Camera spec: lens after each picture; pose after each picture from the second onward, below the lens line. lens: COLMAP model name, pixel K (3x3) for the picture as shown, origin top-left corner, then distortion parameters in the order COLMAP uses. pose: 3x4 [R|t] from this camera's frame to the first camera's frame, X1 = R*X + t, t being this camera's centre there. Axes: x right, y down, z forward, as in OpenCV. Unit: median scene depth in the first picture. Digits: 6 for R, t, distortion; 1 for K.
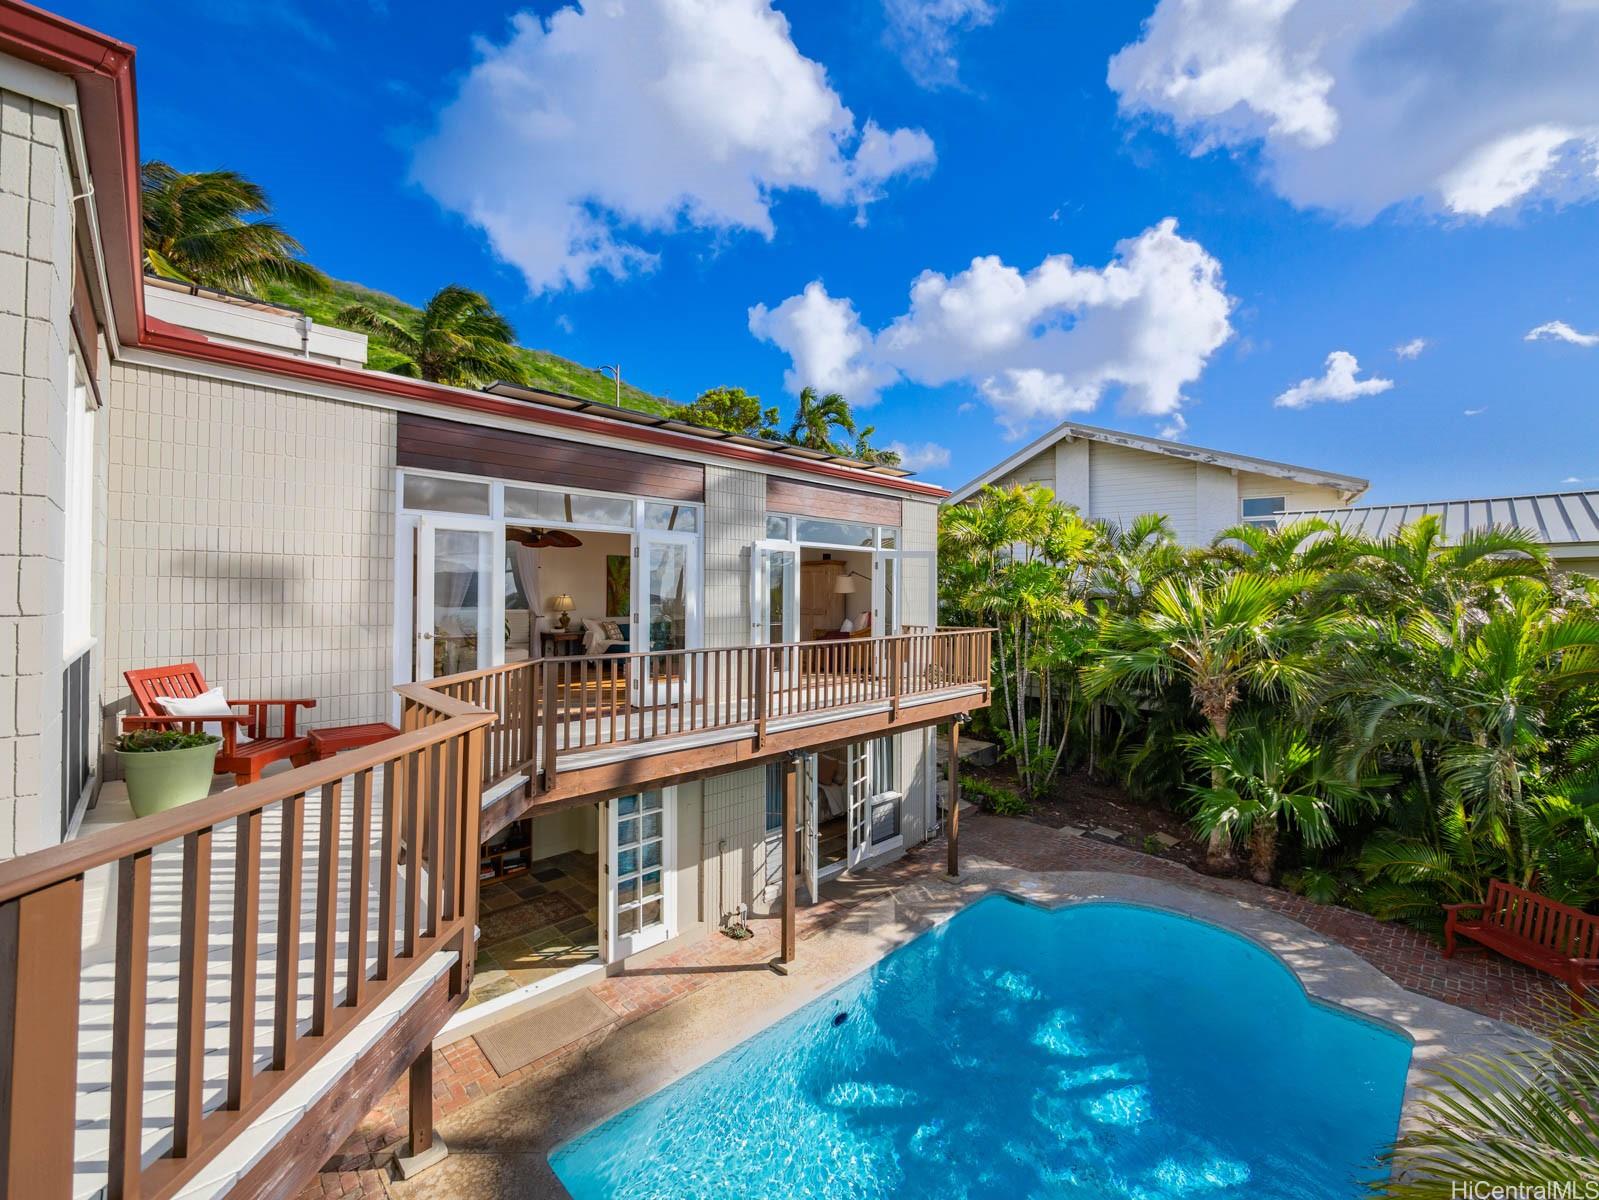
lens RADIAL K [[665.3, 0, 800.4], [0, 665.3, 600.2], [0, 0, 1]] dist [-0.013980, -0.000872]
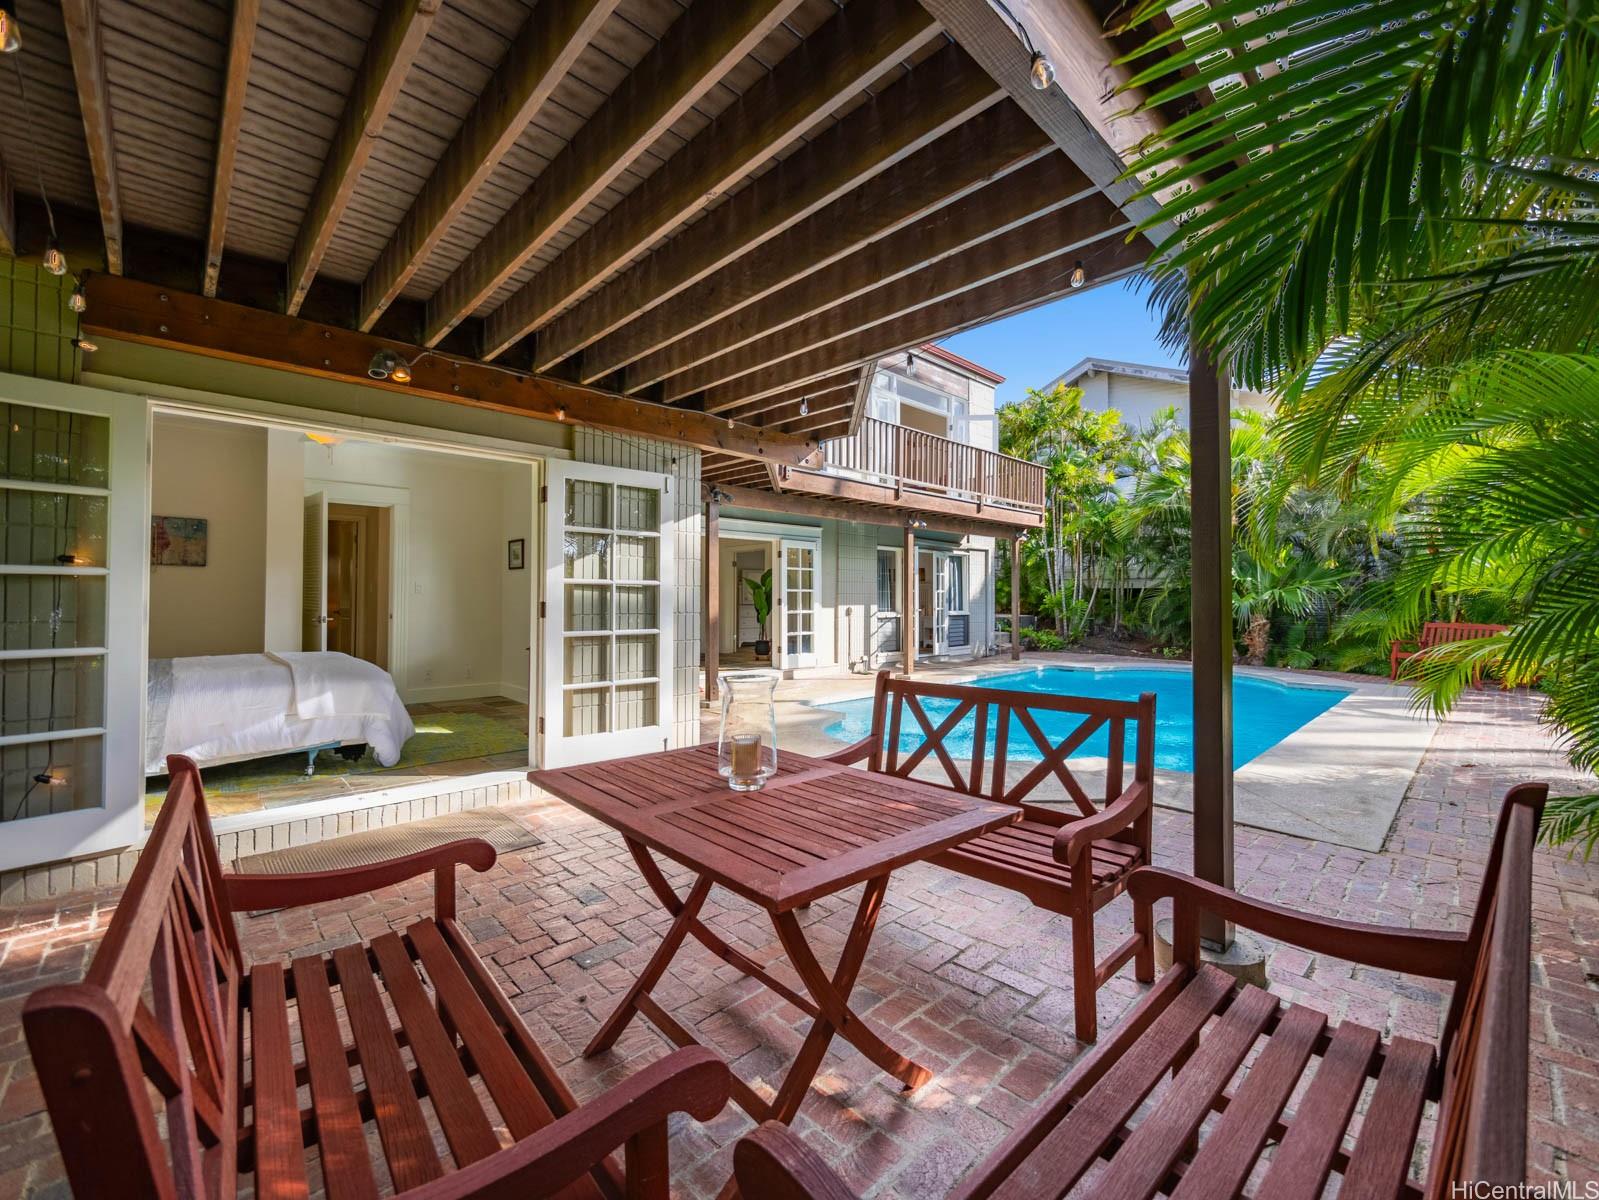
lens RADIAL K [[665.3, 0, 805.0], [0, 665.3, 600.3], [0, 0, 1]] dist [-0.013980, -0.000872]
pose [[0.999989, 0.002230, 0.004040, -0.185548], [-0.002263, 0.999963, 0.008241, 0.297498], [-0.004021, -0.008250, 0.999958, -0.281675]]
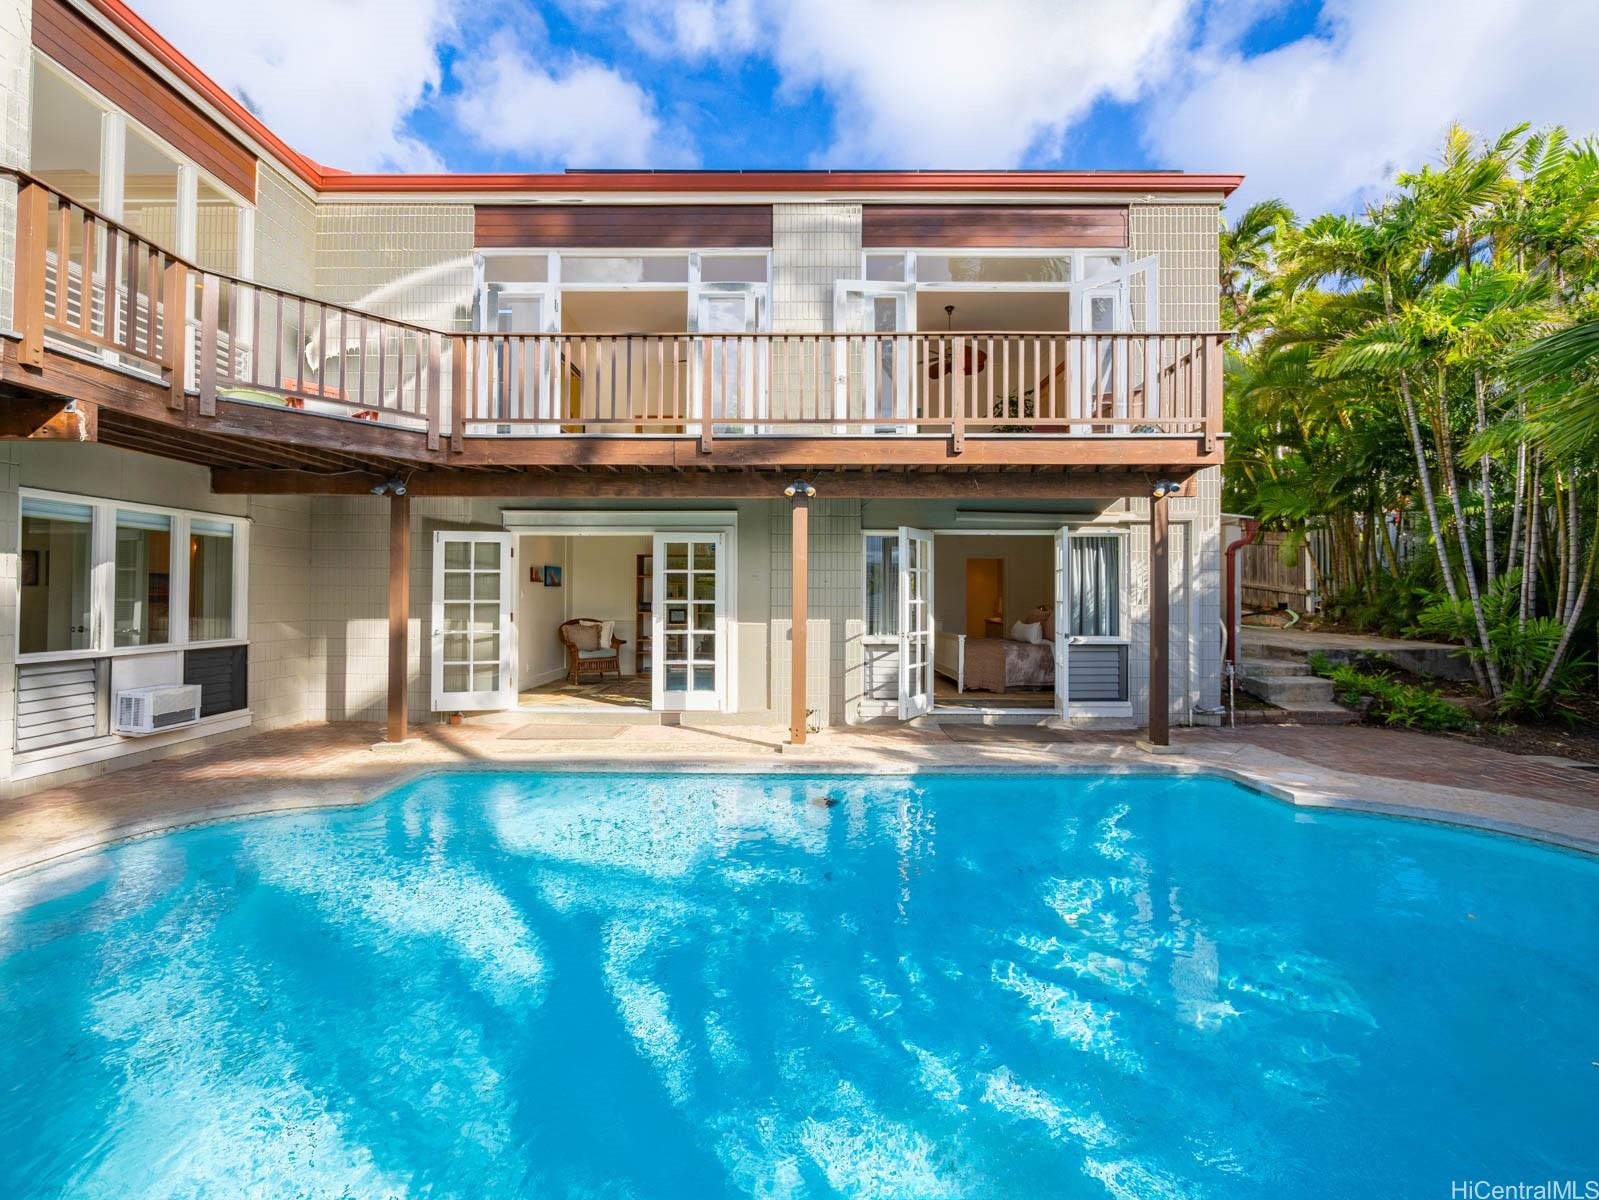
lens RADIAL K [[665.3, 0, 807.1], [0, 665.3, 591.7], [0, 0, 1]] dist [-0.013980, -0.000872]
pose [[0.723034, -0.006798, -0.690779, 0.437180], [-0.000968, 0.999941, -0.010854, 0.287123], [0.690811, 0.008516, 0.722985, 0.329722]]
